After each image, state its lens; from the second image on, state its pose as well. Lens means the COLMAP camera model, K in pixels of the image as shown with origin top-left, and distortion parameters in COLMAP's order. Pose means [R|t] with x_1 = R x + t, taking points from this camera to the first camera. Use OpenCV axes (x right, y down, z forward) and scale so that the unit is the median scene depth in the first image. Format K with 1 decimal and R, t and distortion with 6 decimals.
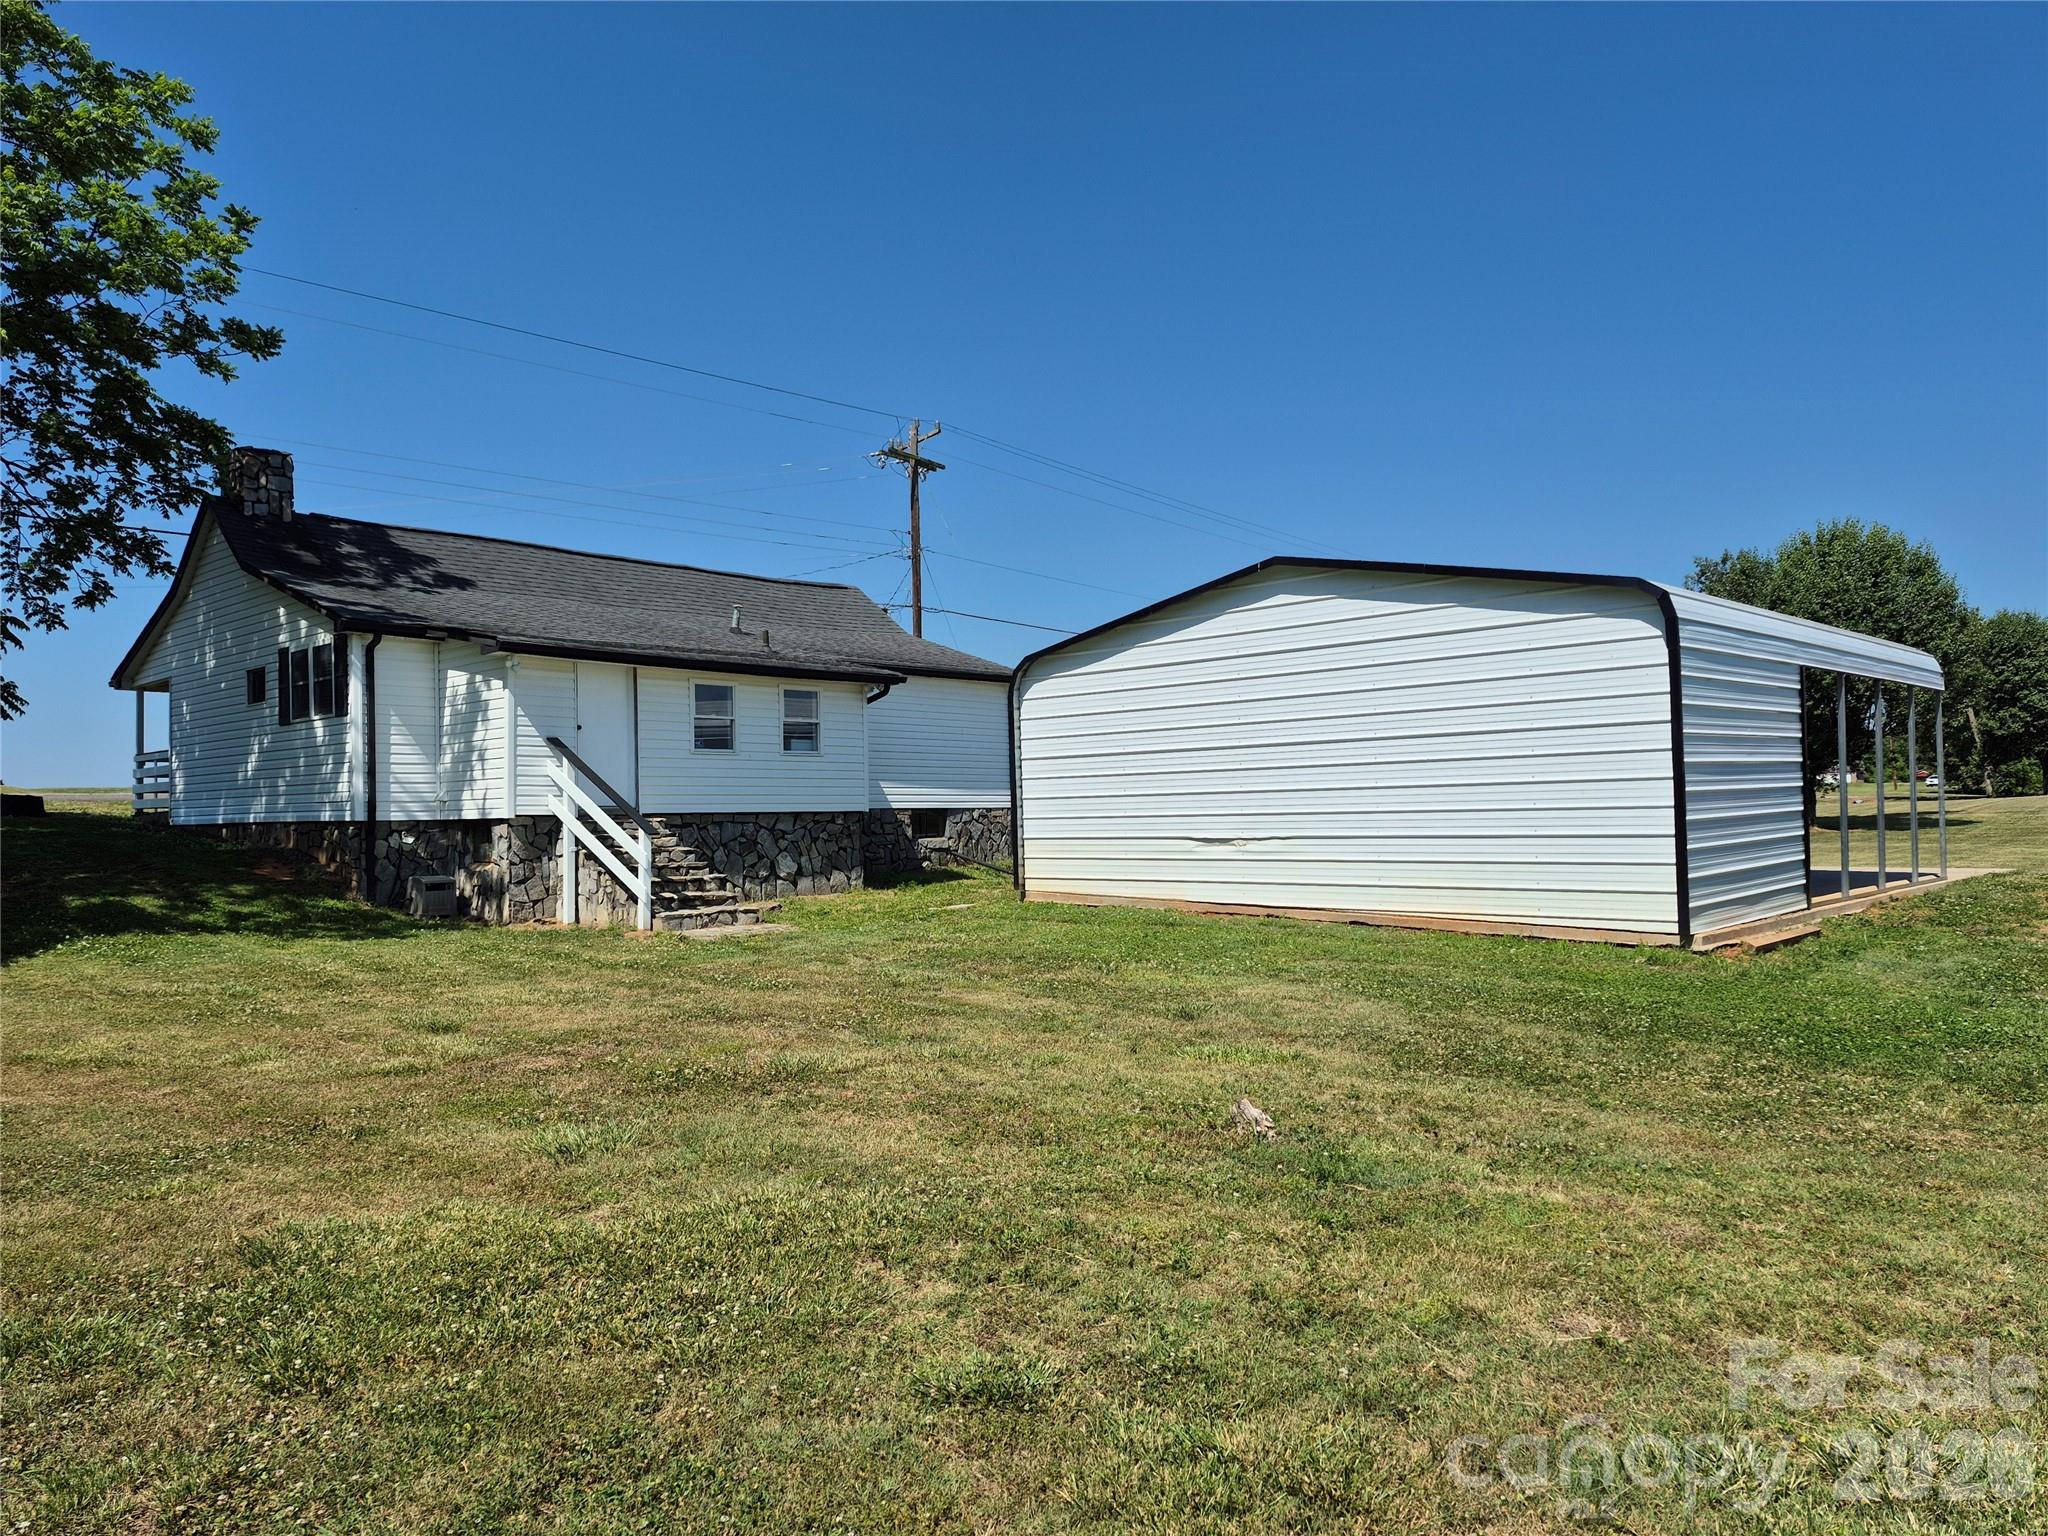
lens RADIAL K [[1392.8, 0, 979.2], [0, 1392.8, 783.6], [0, 0, 1]] dist [0.134666, -0.099301]
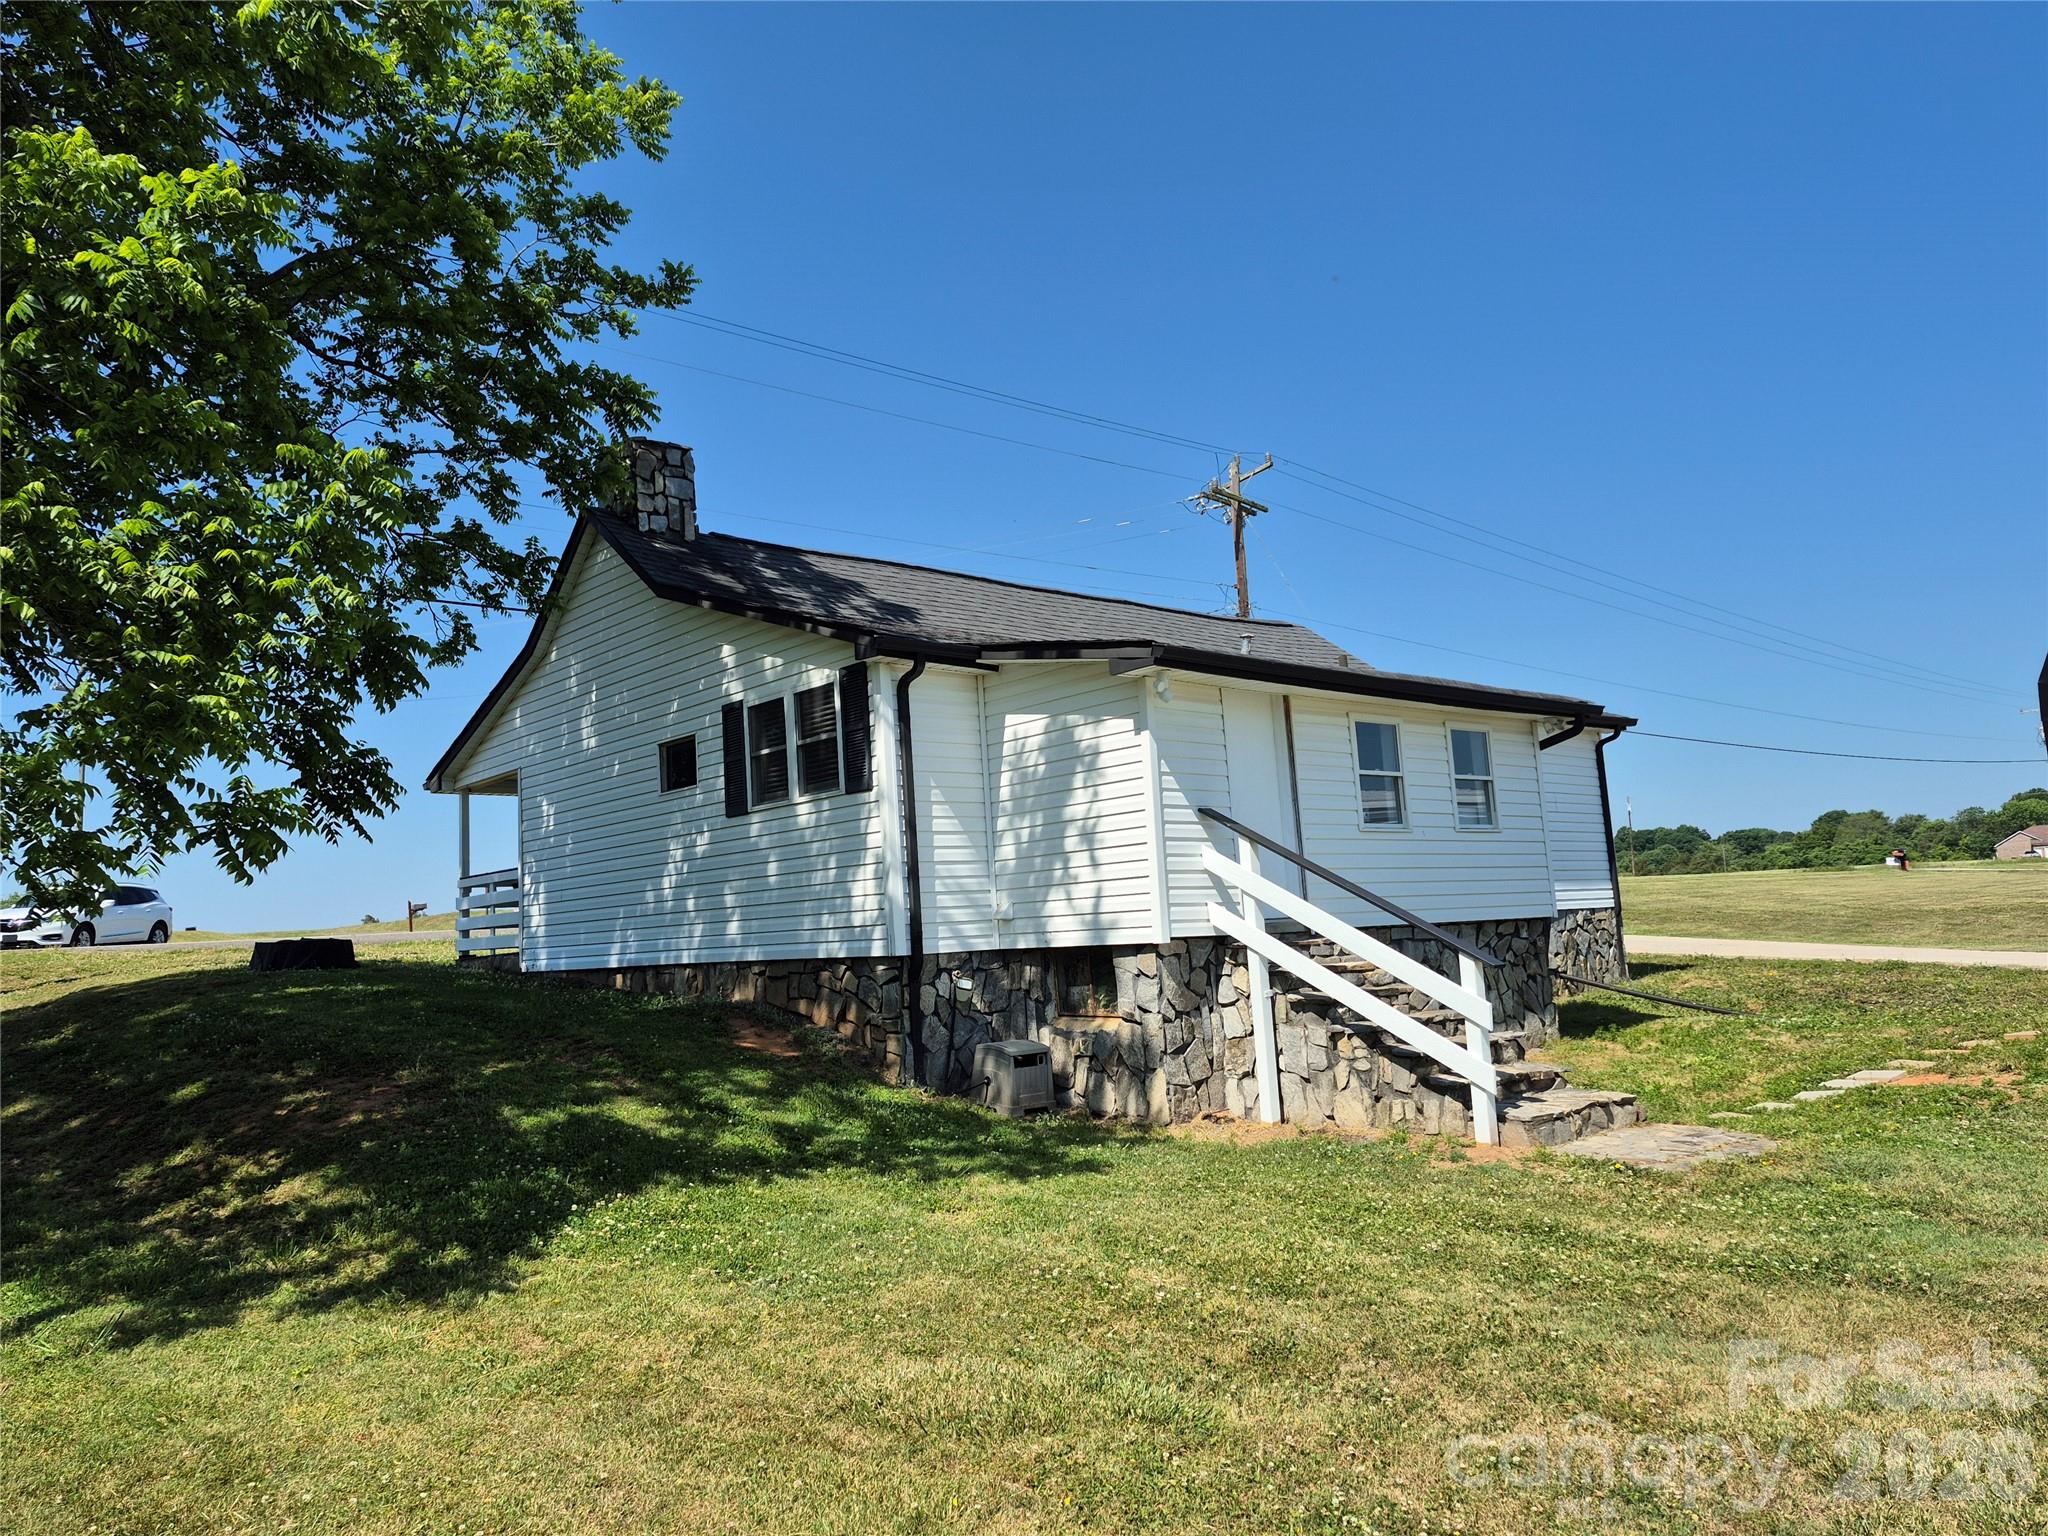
lens RADIAL K [[1392.8, 0, 979.2], [0, 1392.8, 783.6], [0, 0, 1]] dist [0.134666, -0.099301]
pose [[0.996403, -0.045134, -0.071721, -0.332923], [0.039180, 0.995832, -0.082359, 0.002558], [0.075139, 0.079252, 0.994019, 0.363969]]
